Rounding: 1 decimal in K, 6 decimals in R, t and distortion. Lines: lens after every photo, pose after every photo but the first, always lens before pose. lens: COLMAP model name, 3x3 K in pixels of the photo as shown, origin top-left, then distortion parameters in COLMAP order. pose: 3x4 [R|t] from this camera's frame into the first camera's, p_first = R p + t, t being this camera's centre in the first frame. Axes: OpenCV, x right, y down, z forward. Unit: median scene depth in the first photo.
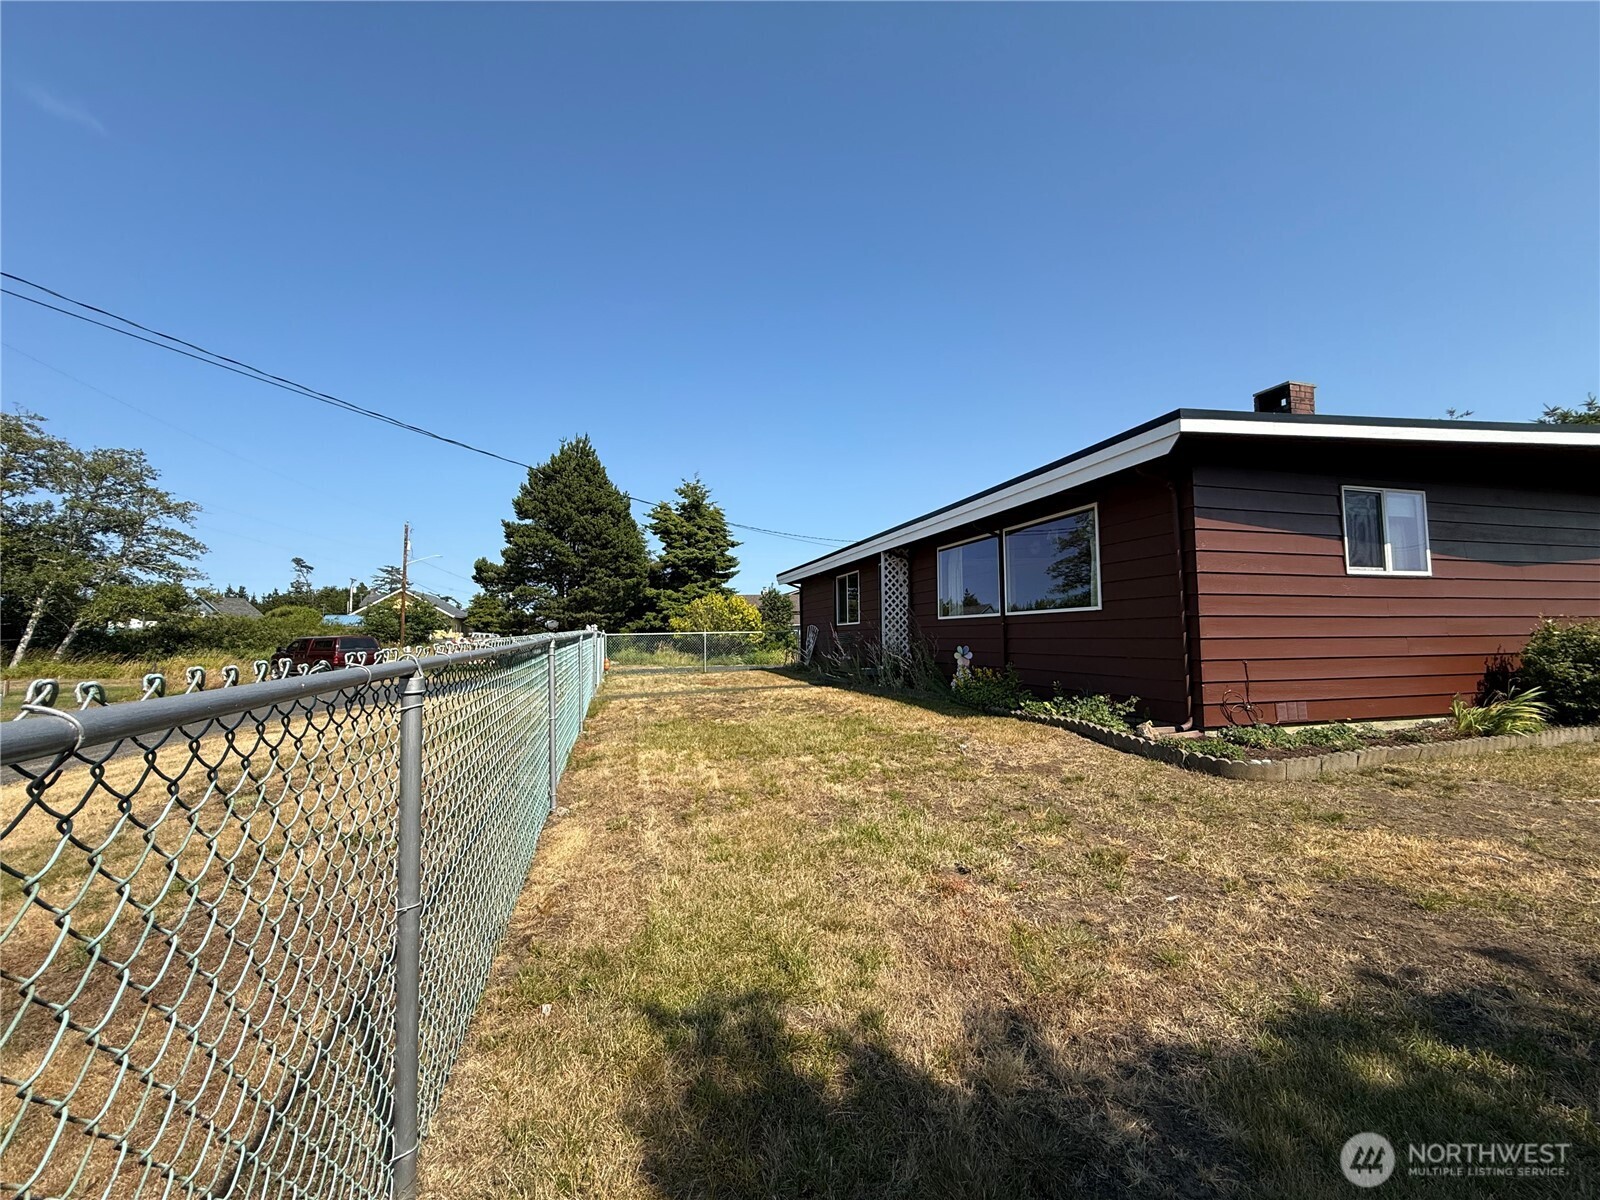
lens RADIAL K [[639.2, 0, 798.5], [0, 639.2, 600.8], [0, 0, 1]] dist [0.001309, 0.000951]
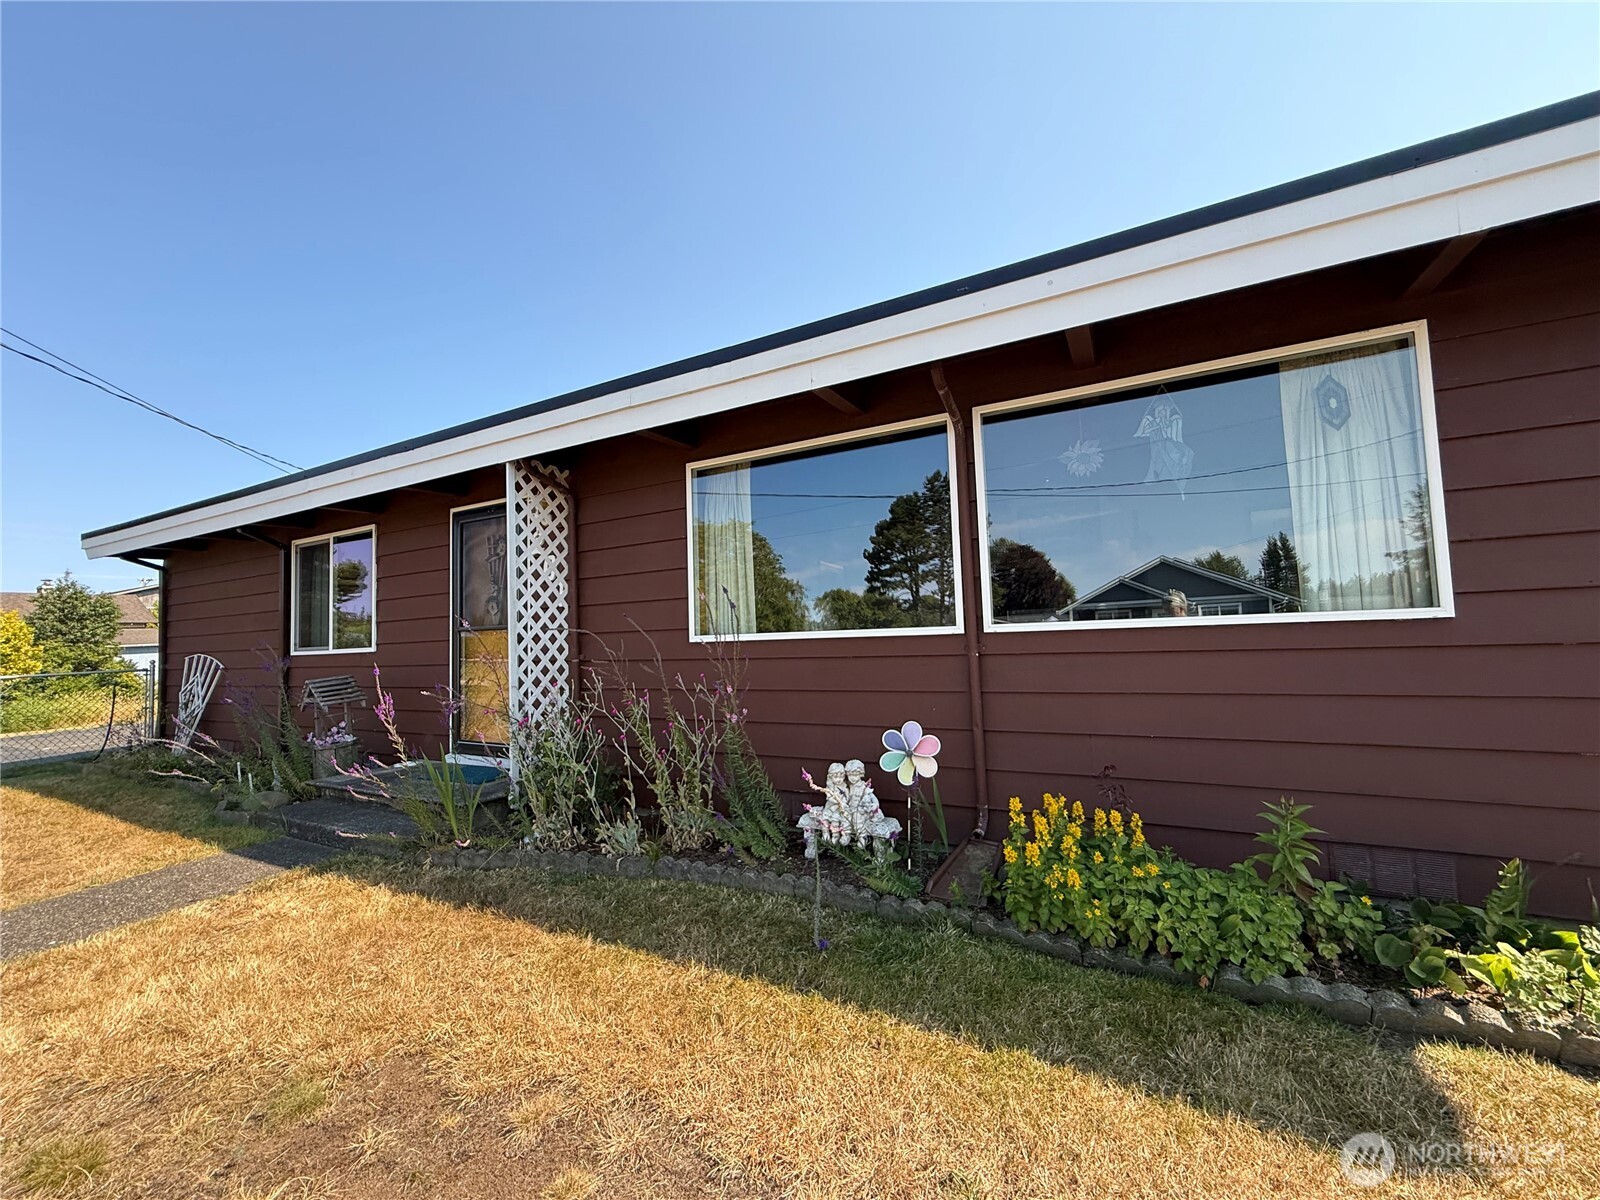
lens RADIAL K [[639.2, 0, 800.6], [0, 639.2, 602.8], [0, 0, 1]] dist [0.001309, 0.000951]
pose [[0.688557, 0.027562, 0.724658, -0.023225], [-0.014782, 0.999603, -0.023974, 0.012920], [-0.725031, 0.005796, 0.688691, 0.661699]]
